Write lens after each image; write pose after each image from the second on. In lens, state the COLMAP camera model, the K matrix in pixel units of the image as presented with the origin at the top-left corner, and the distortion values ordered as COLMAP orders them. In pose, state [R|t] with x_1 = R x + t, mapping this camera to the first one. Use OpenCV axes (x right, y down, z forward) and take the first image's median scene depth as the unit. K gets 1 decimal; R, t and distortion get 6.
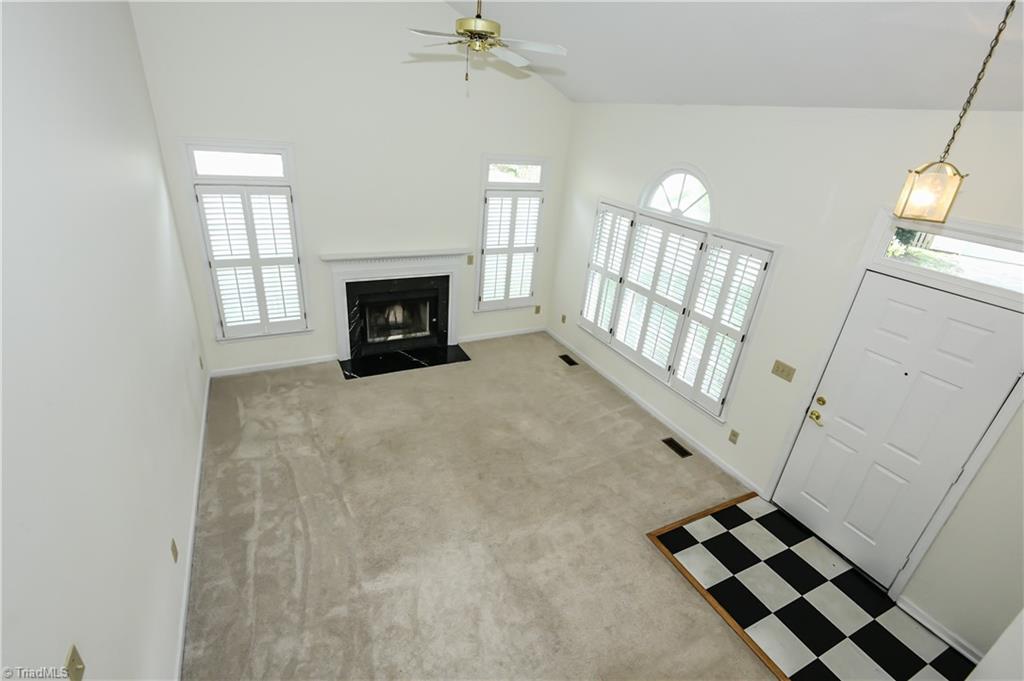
lens RADIAL K [[472.4, 0, 508.1], [0, 472.4, 337.5], [0, 0, 1]] dist [0.014415, -0.005805]
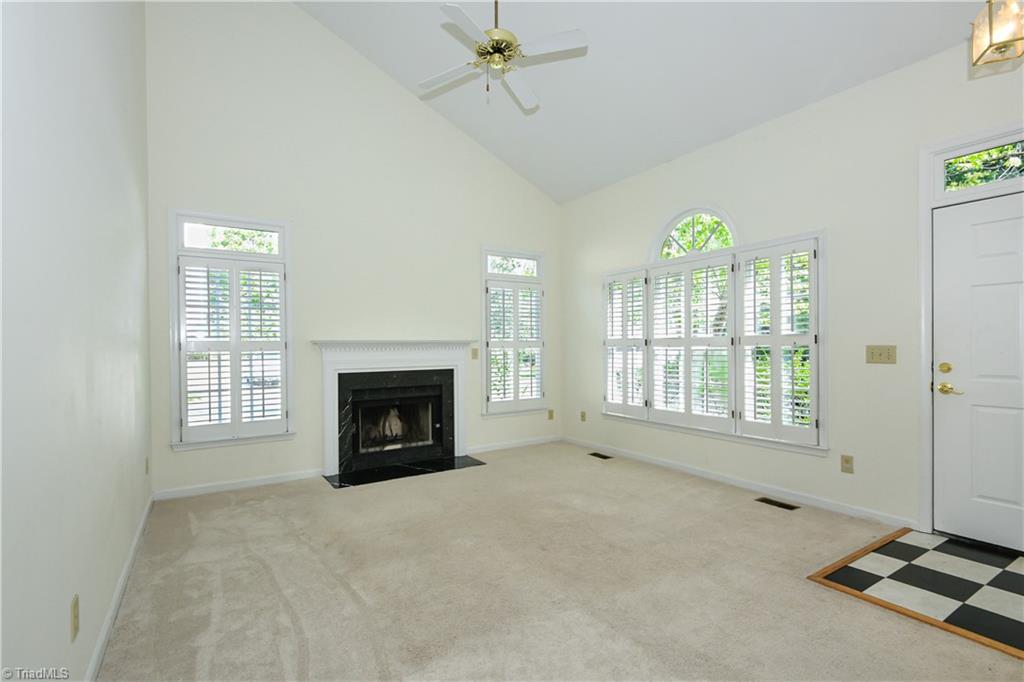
lens RADIAL K [[480.9, 0, 507.0], [0, 480.9, 348.2], [0, 0, 1]] dist [0.008092, -0.005566]
pose [[0.991681, -0.088539, 0.093430, -0.133543], [0.119245, 0.905228, -0.407852, 0.270269], [-0.048464, 0.415601, 0.908255, 0.197234]]
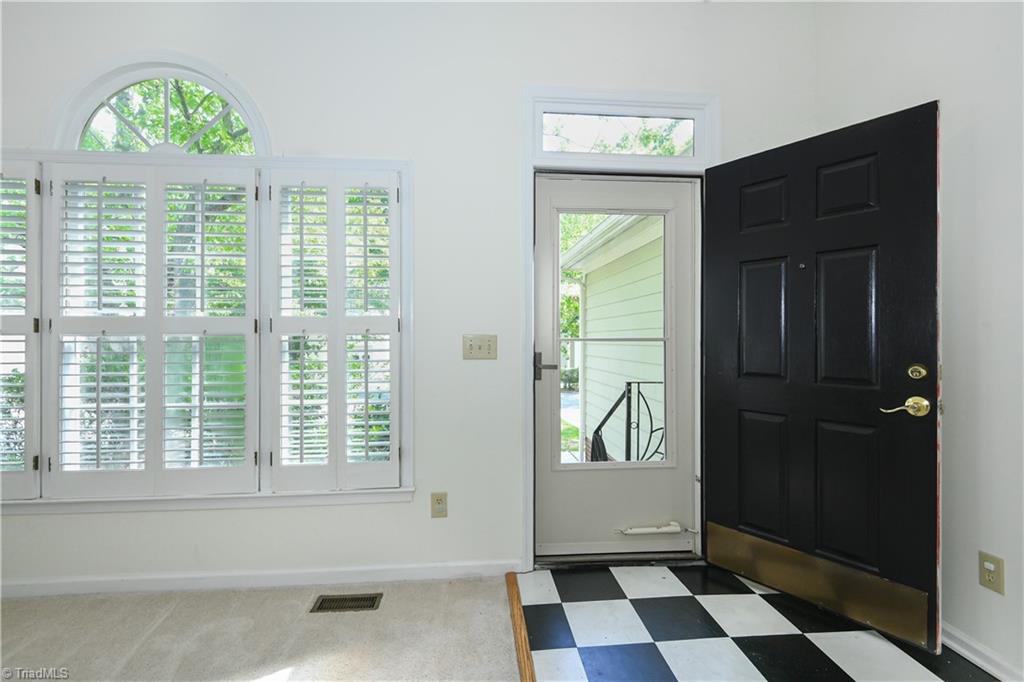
lens RADIAL K [[480.9, 0, 515.4], [0, 480.9, 332.6], [0, 0, 1]] dist [0.008092, -0.005566]
pose [[0.360585, -0.075712, 0.929648, 0.002156], [0.418236, 0.904007, -0.088598, 0.105641], [-0.833701, 0.420760, 0.357637, 0.587059]]
